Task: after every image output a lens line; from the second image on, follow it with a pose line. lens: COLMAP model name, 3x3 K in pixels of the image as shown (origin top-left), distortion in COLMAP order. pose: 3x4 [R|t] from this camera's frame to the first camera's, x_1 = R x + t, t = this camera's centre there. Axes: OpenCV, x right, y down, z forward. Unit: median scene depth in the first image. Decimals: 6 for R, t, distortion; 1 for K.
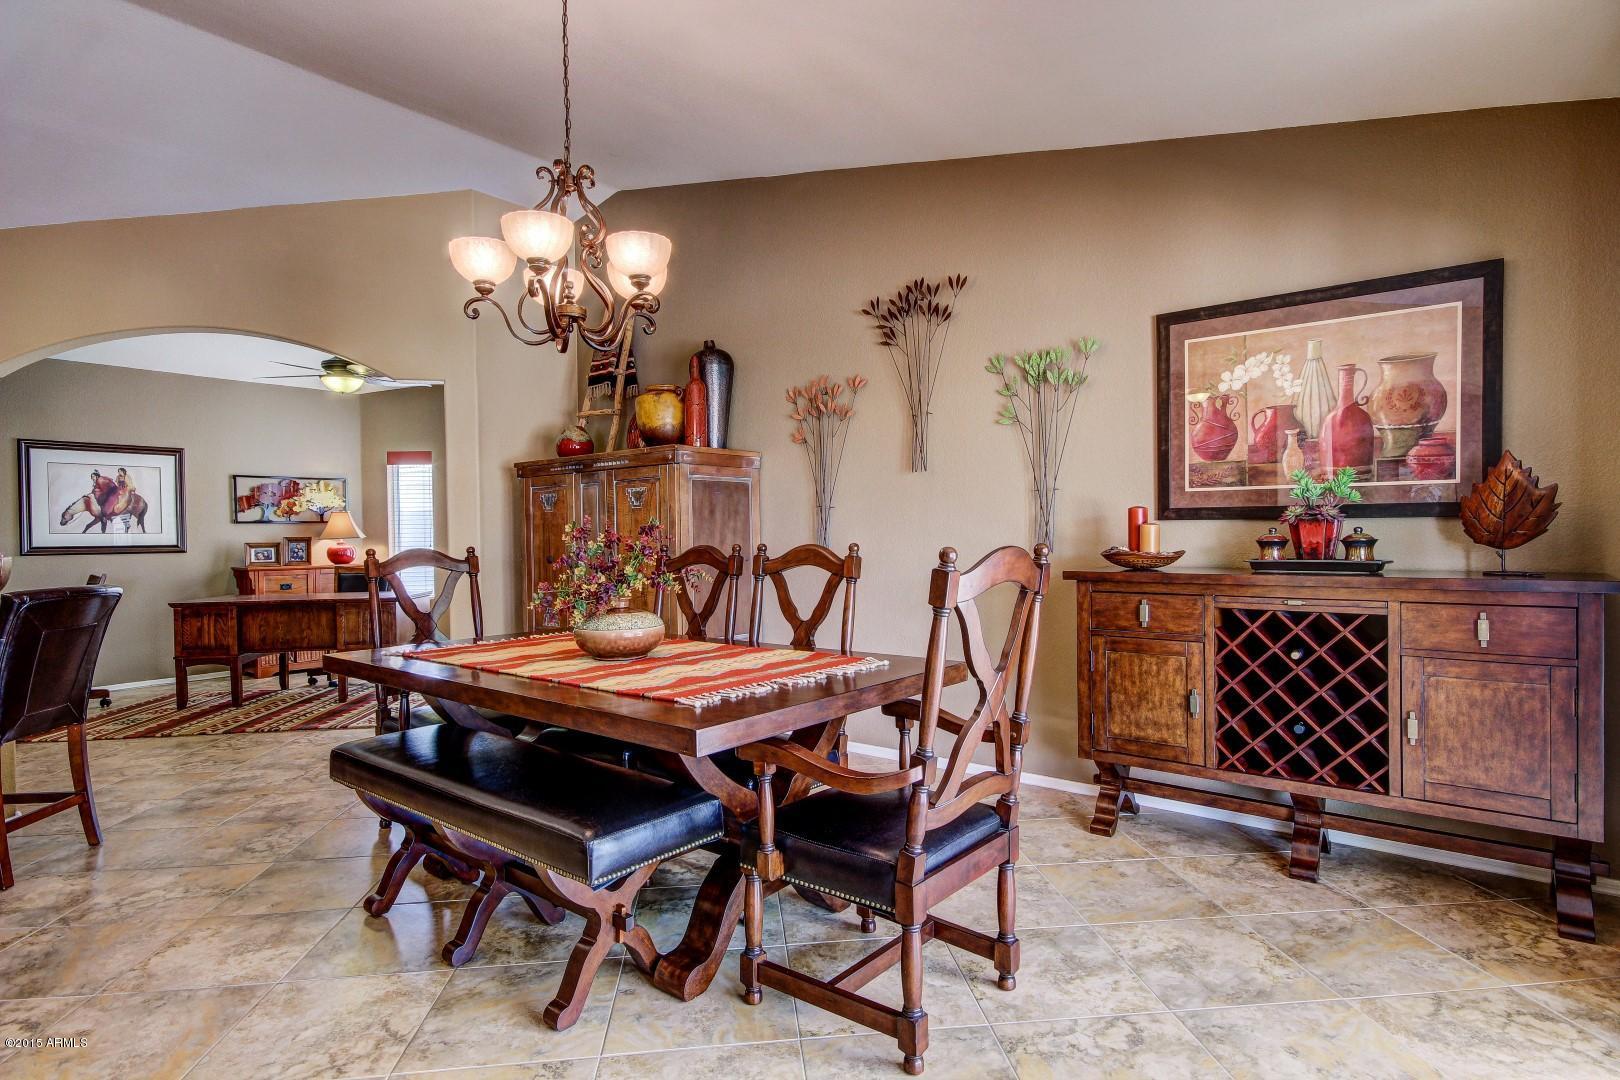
lens RADIAL K [[853.7, 0, 833.1], [0, 853.7, 548.6], [0, 0, 1]] dist [0.014077, -0.001707]
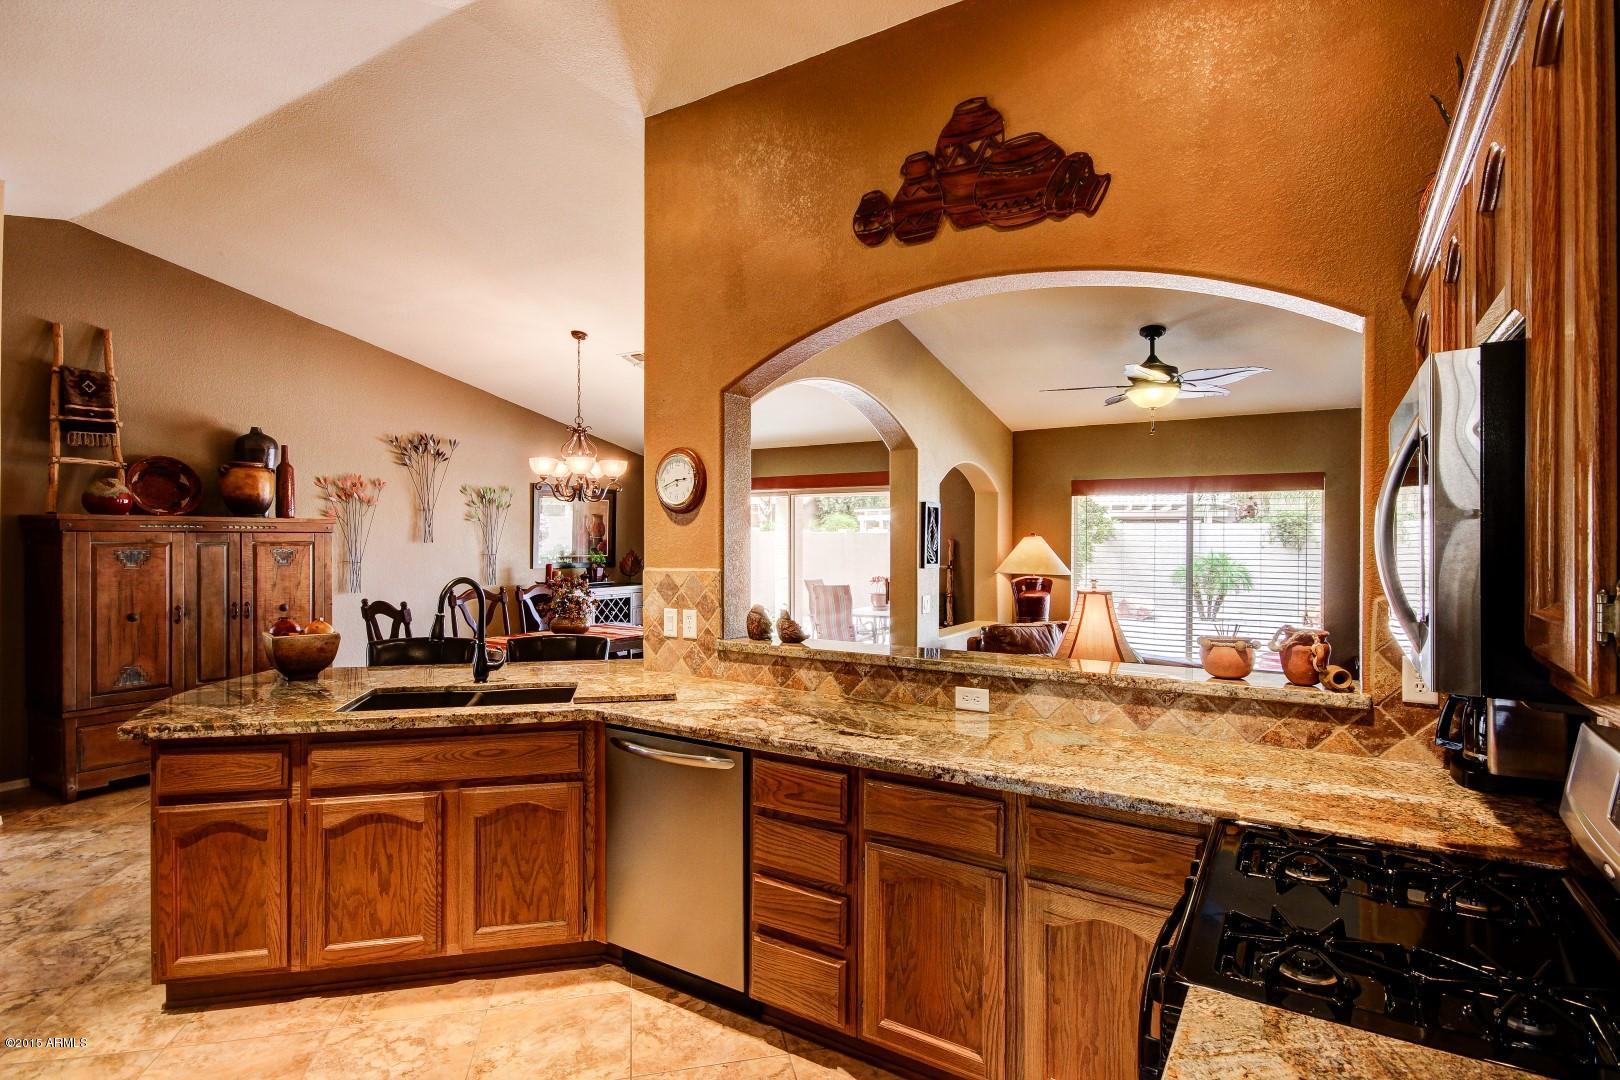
lens RADIAL K [[821.5, 0, 817.2], [0, 821.5, 541.7], [0, 0, 1]] dist [0.005217, -0.001050]
pose [[-0.127108, 0.009420, 0.991844, -1.137957], [0.016788, 0.999832, -0.007344, -0.044841], [-0.991747, 0.015718, -0.127245, 0.287963]]
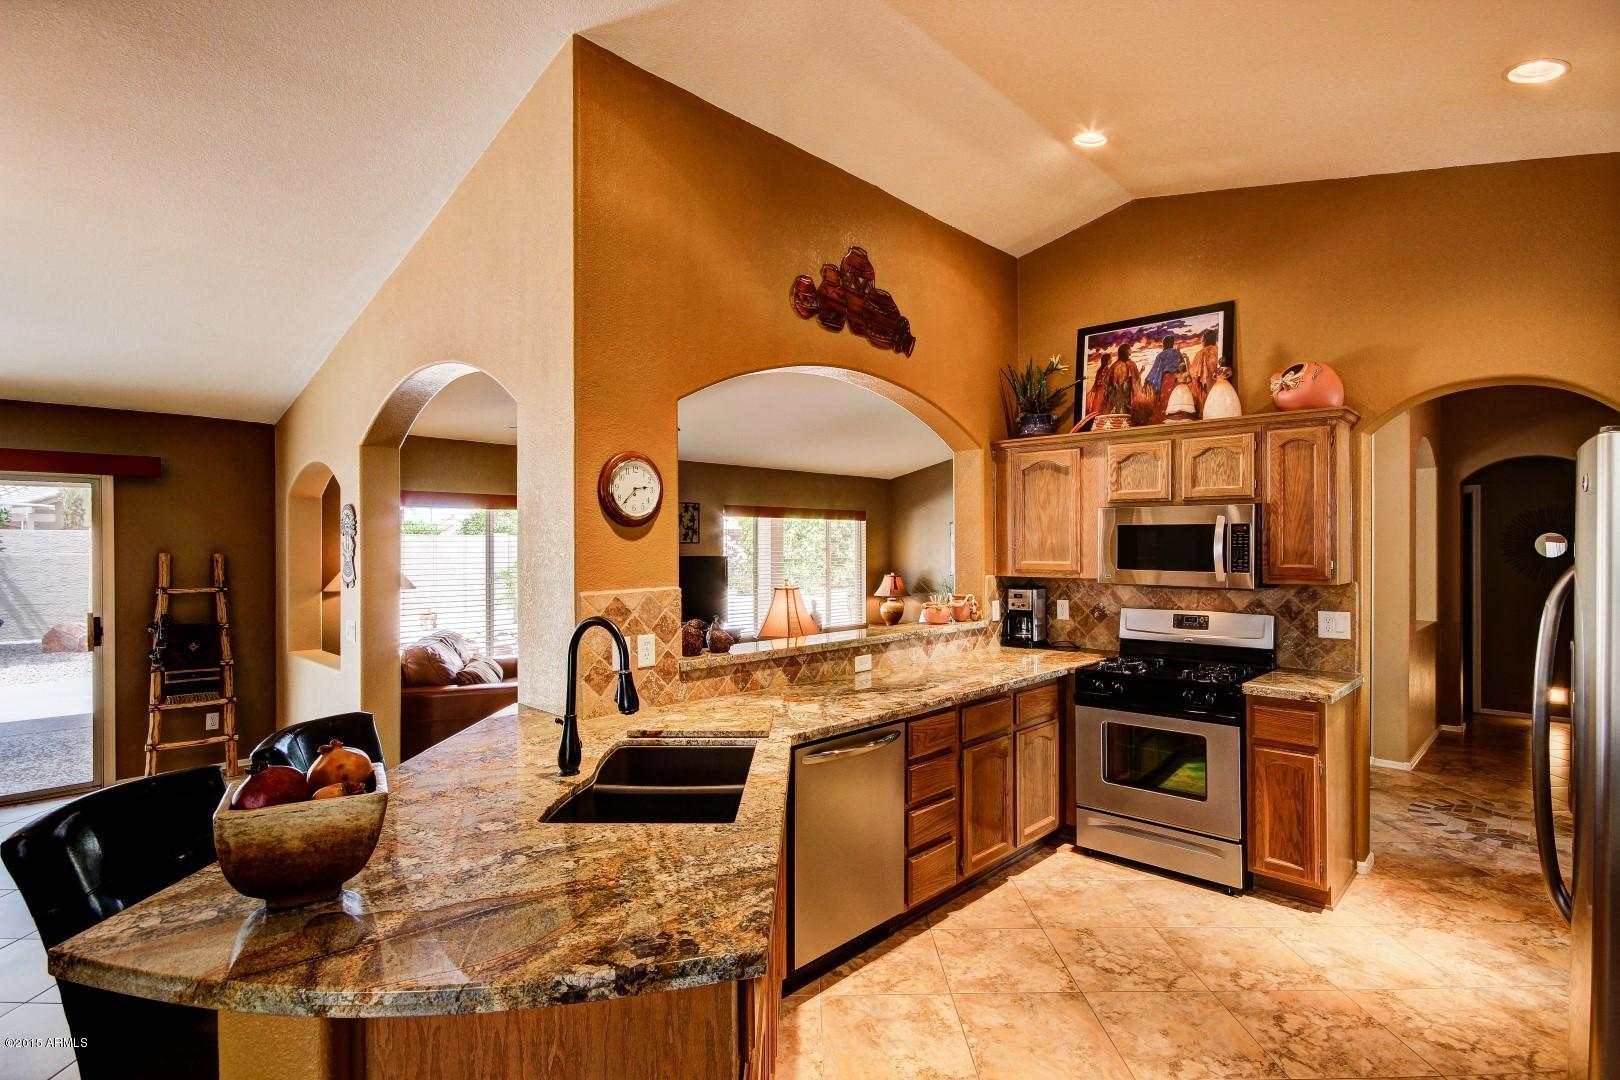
lens RADIAL K [[784.4, 0, 822.0], [0, 784.4, 542.9], [0, 0, 1]] dist [0.001731, -0.004142]
pose [[-0.996581, 0.018400, 0.080549, -0.727083], [0.019562, 0.999715, 0.013654, -0.064114], [-0.080275, 0.015183, -0.996657, 0.759708]]
